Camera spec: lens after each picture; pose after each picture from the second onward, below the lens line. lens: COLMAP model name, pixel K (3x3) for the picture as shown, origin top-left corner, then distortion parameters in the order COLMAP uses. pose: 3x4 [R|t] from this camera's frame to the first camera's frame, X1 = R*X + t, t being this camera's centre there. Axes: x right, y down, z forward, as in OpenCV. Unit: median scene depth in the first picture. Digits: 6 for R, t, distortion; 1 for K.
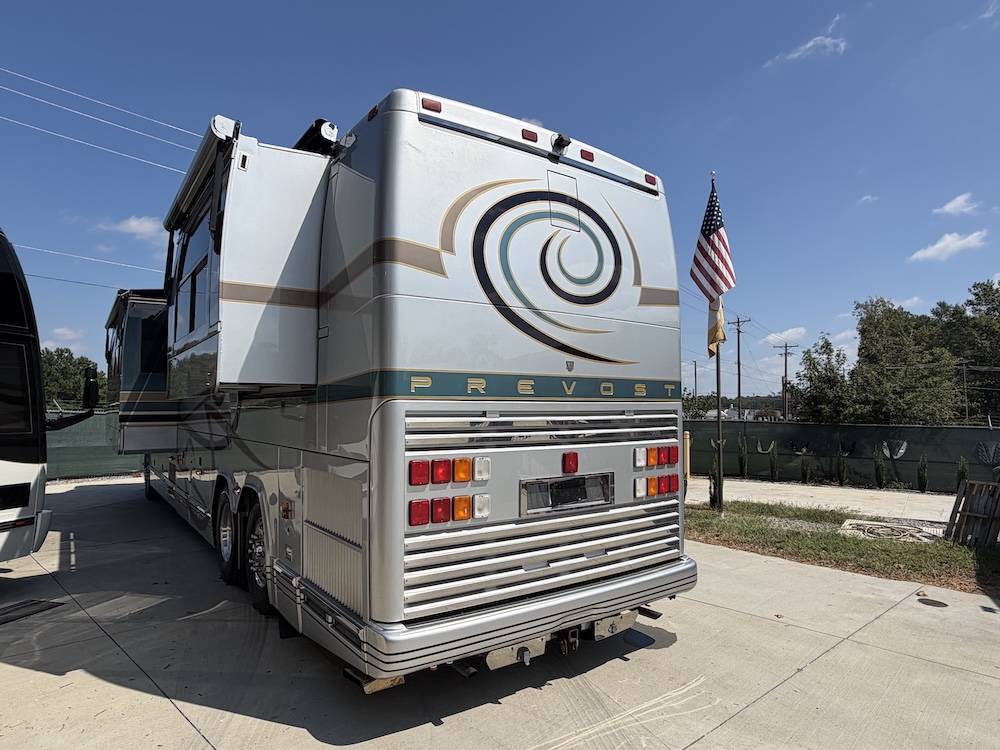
lens RADIAL K [[604.8, 0, 503.2], [0, 604.8, 372.3], [0, 0, 1]] dist [-0.000051, -0.000670]
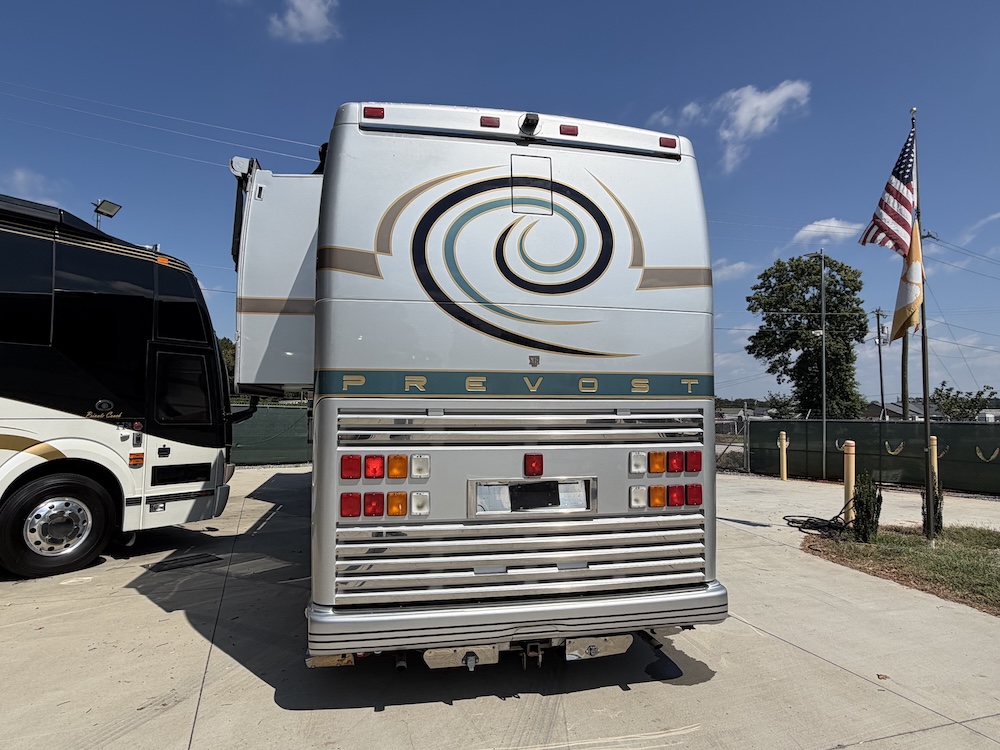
lens RADIAL K [[603.5, 0, 500.0], [0, 603.5, 375.0], [0, 0, 1]] dist [0.000385, 0.000277]
pose [[0.908941, -0.017494, -0.416557, 0.450592], [0.020822, 0.999777, 0.003447, 0.006857], [0.416404, -0.011807, 0.909103, 0.131944]]
